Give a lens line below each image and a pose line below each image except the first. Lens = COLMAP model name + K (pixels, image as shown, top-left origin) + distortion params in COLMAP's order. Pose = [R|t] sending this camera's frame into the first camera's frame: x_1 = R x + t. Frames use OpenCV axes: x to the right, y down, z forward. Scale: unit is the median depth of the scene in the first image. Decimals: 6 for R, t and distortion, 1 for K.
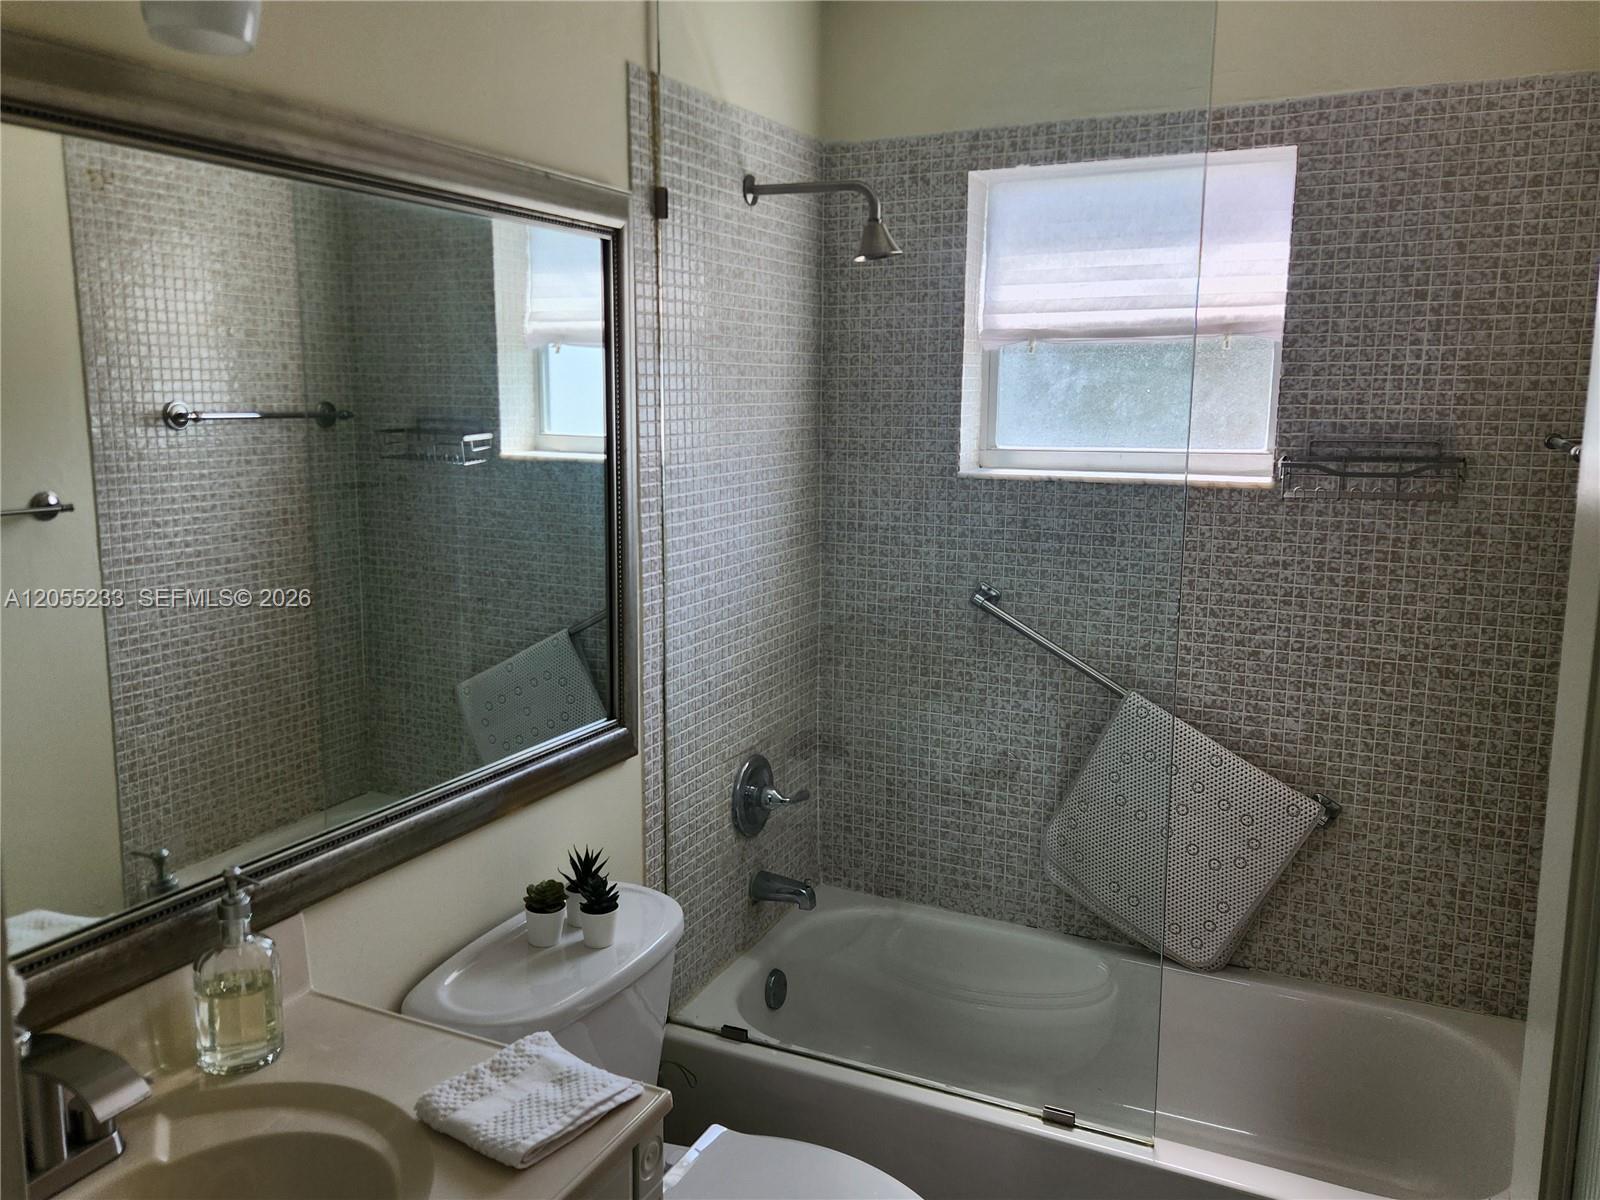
lens RADIAL K [[1258.9, 0, 800.4], [0, 1258.9, 592.9], [0, 0, 1]] dist [0.053788, -0.053817]
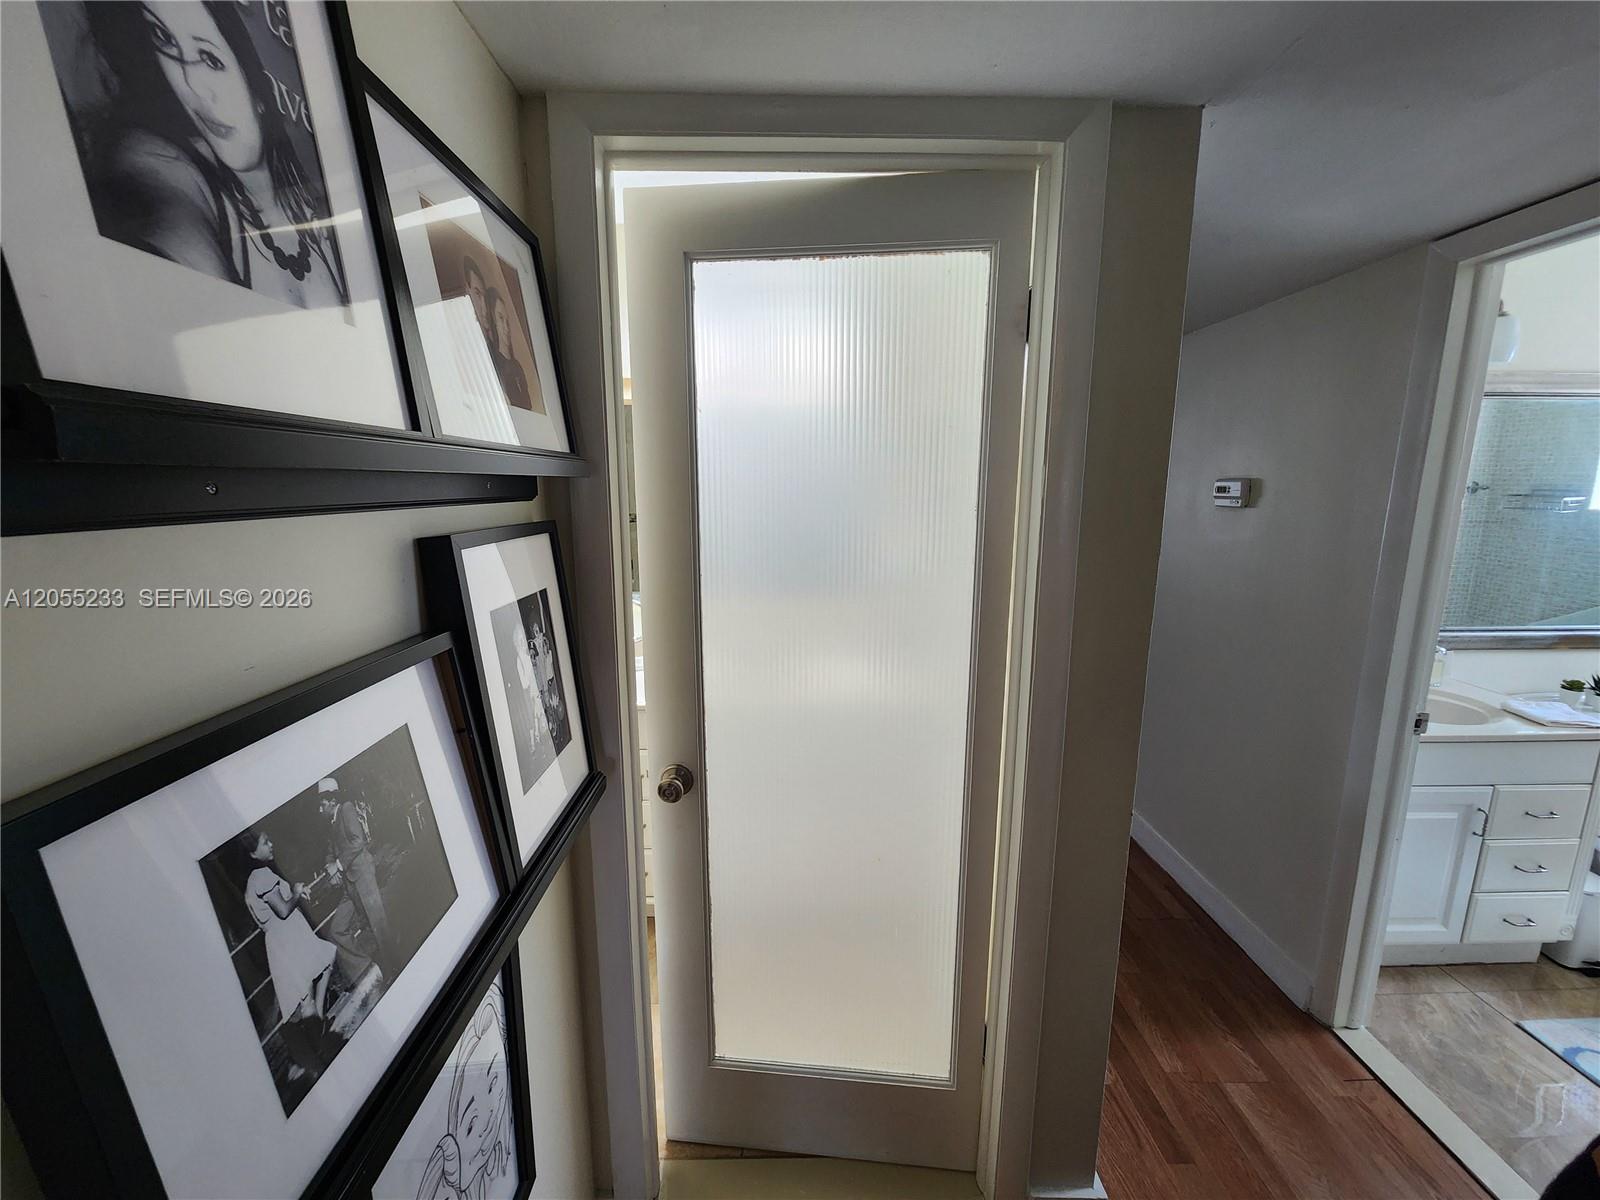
lens RADIAL K [[654.4, 0, 809.1], [0, 654.4, 600.4], [0, 0, 1]] dist [0.000707, -0.001448]
pose [[0.452628, 0.147272, -0.879453, 0.117495], [-0.139000, 0.985864, 0.093552, 0.099760], [0.880799, 0.079900, 0.466701, -0.488238]]
